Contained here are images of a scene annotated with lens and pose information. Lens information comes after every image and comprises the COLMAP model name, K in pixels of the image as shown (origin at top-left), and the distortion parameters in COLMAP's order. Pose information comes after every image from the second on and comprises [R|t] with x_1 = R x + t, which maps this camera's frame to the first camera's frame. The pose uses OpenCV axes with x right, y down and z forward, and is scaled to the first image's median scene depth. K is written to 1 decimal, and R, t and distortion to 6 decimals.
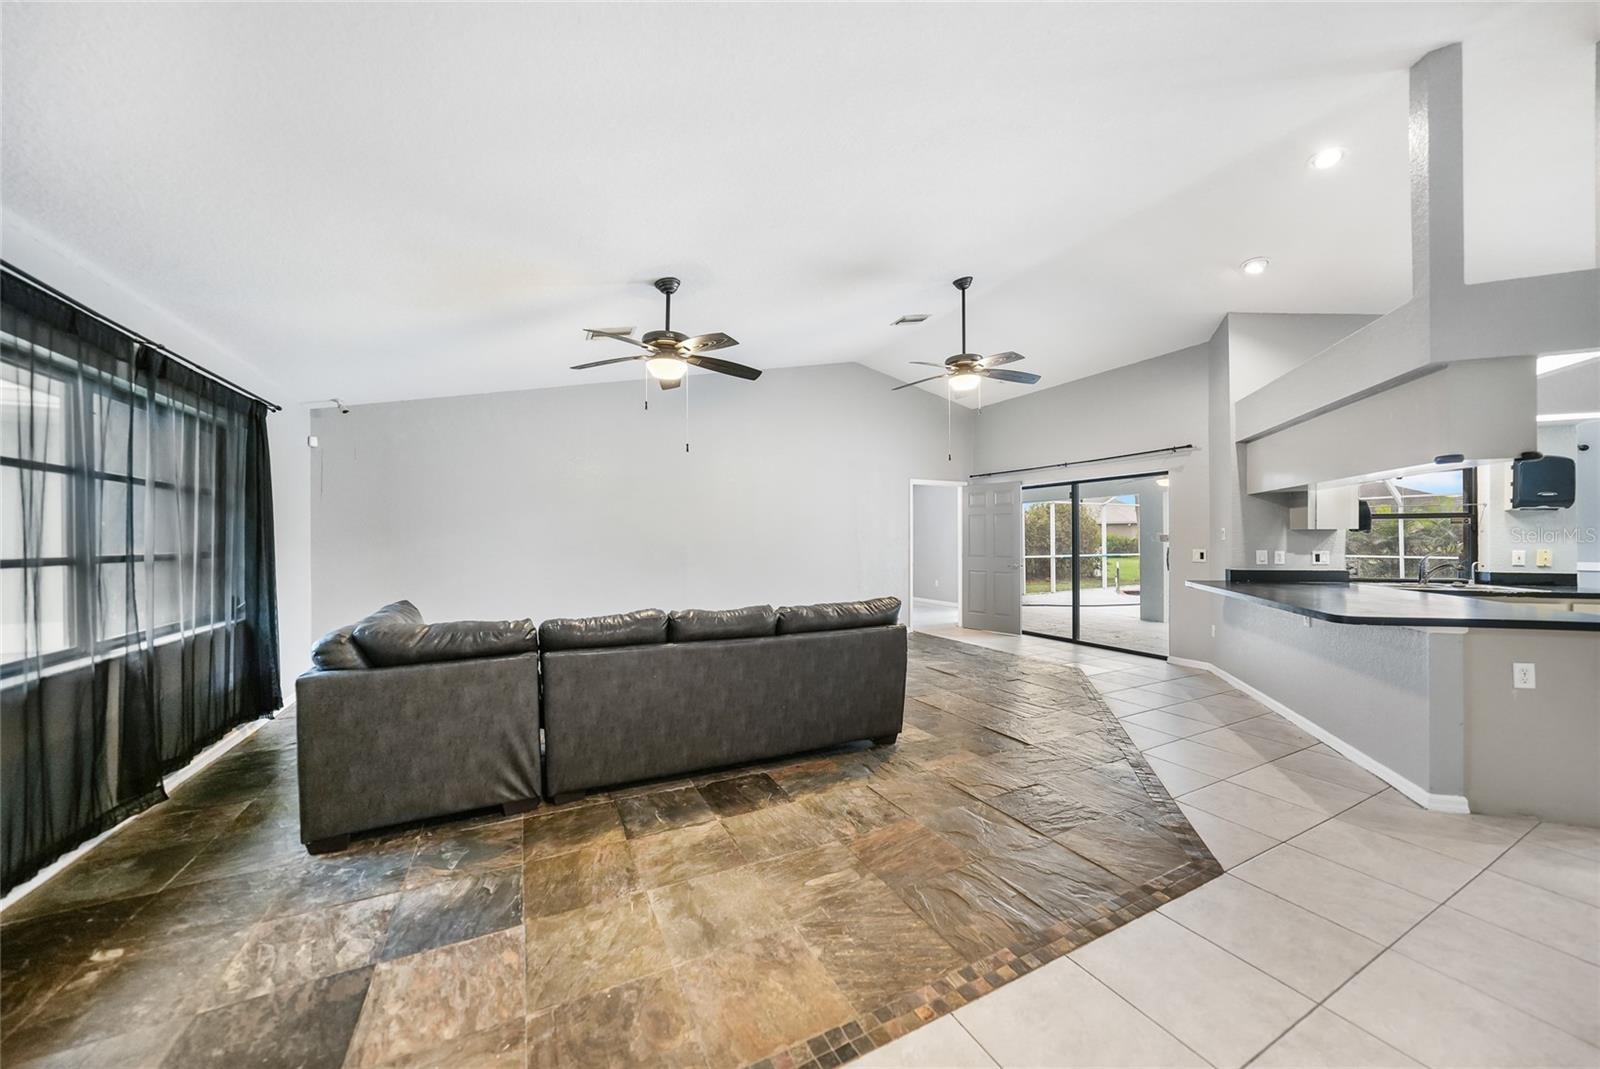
lens RADIAL K [[570.2, 0, 802.2], [0, 570.2, 540.4], [0, 0, 1]] dist [-0.015098, 0.001876]
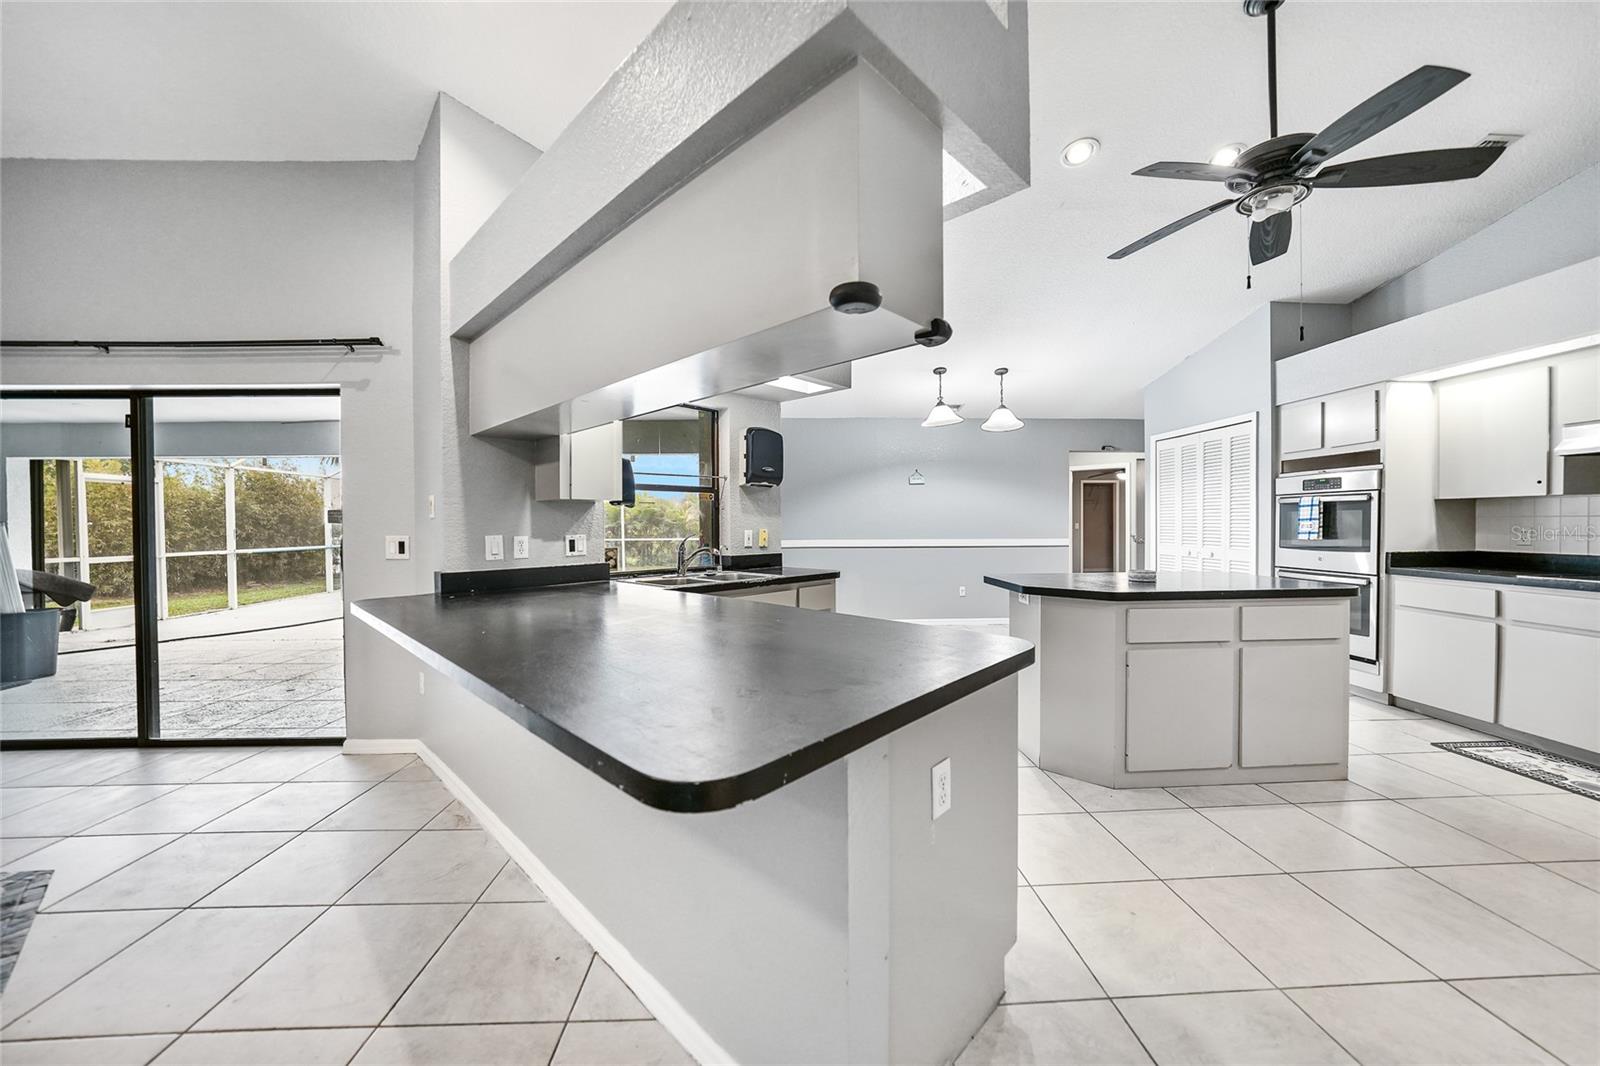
lens RADIAL K [[570.2, 0, 785.9], [0, 570.2, 525.1], [0, 0, 1]] dist [-0.015098, 0.001876]
pose [[0.438134, -0.002423, 0.898906, 0.429669], [0.006569, 0.999978, -0.000506, 0.009059], [-0.898886, 0.006126, 0.438140, 0.486994]]
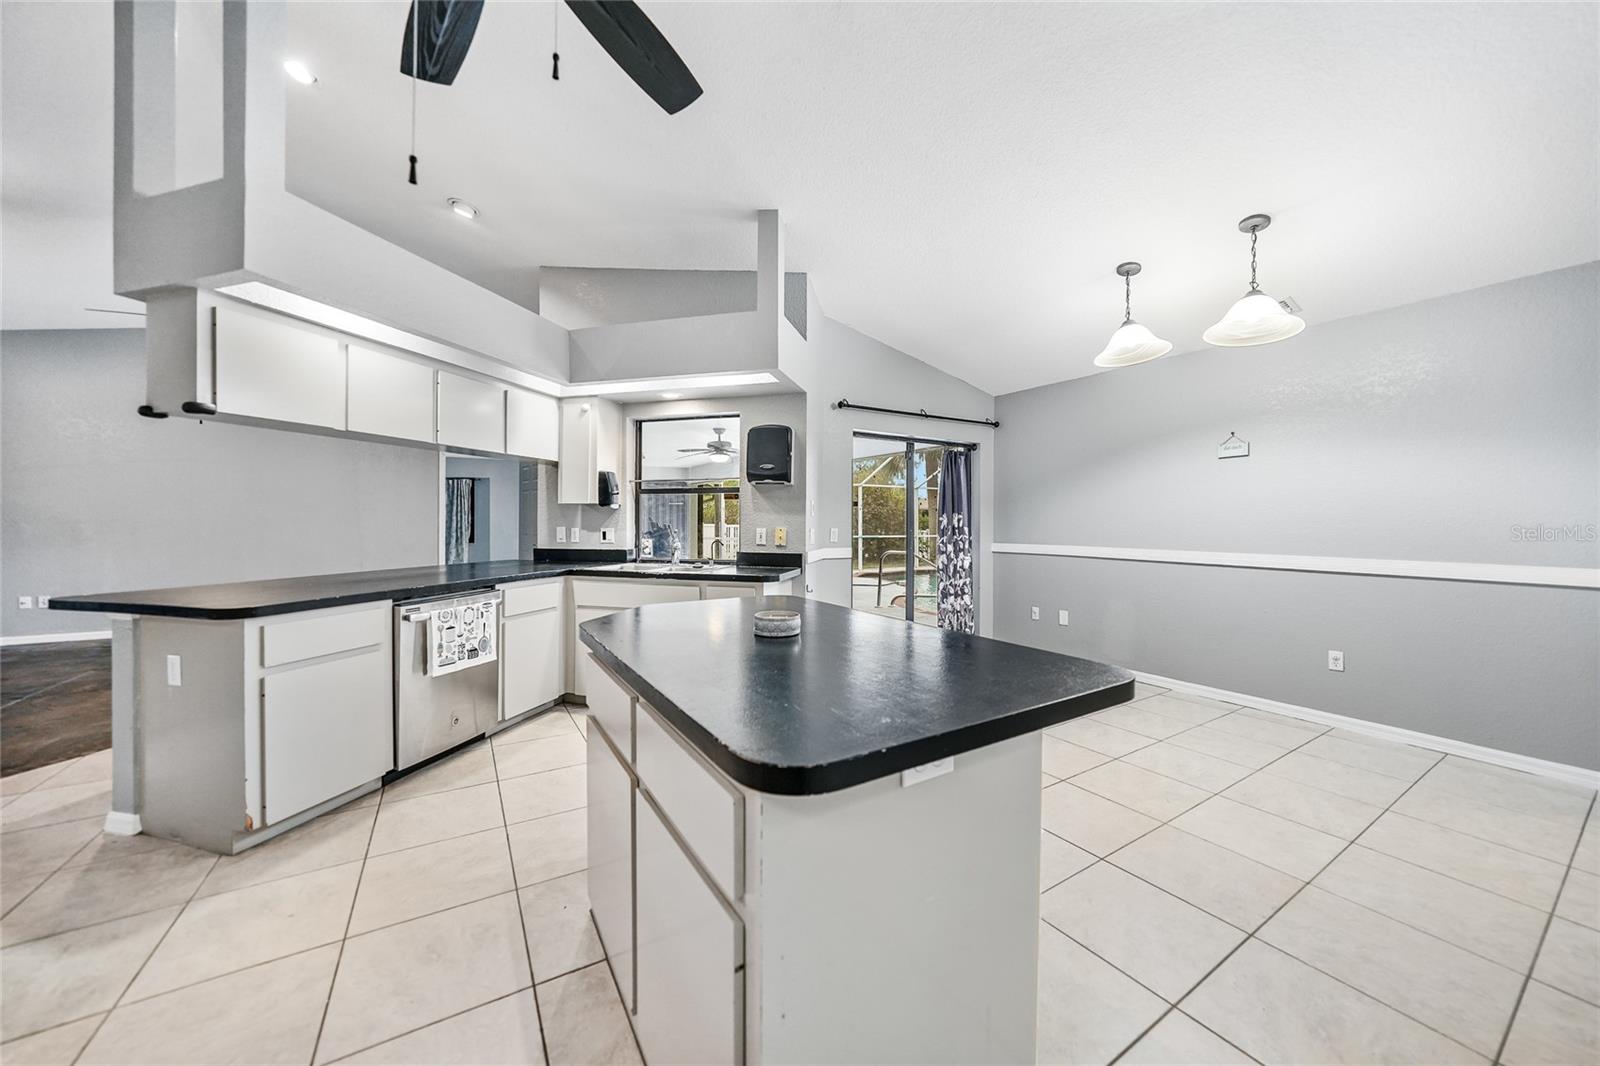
lens RADIAL K [[570.2, 0, 805.4], [0, 570.2, 519.2], [0, 0, 1]] dist [-0.015098, 0.001876]
pose [[0.998149, 0.010524, 0.059899, 1.169461], [-0.009698, 0.999854, -0.014069, 0.013760], [-0.060038, 0.013462, 0.998105, 0.063948]]
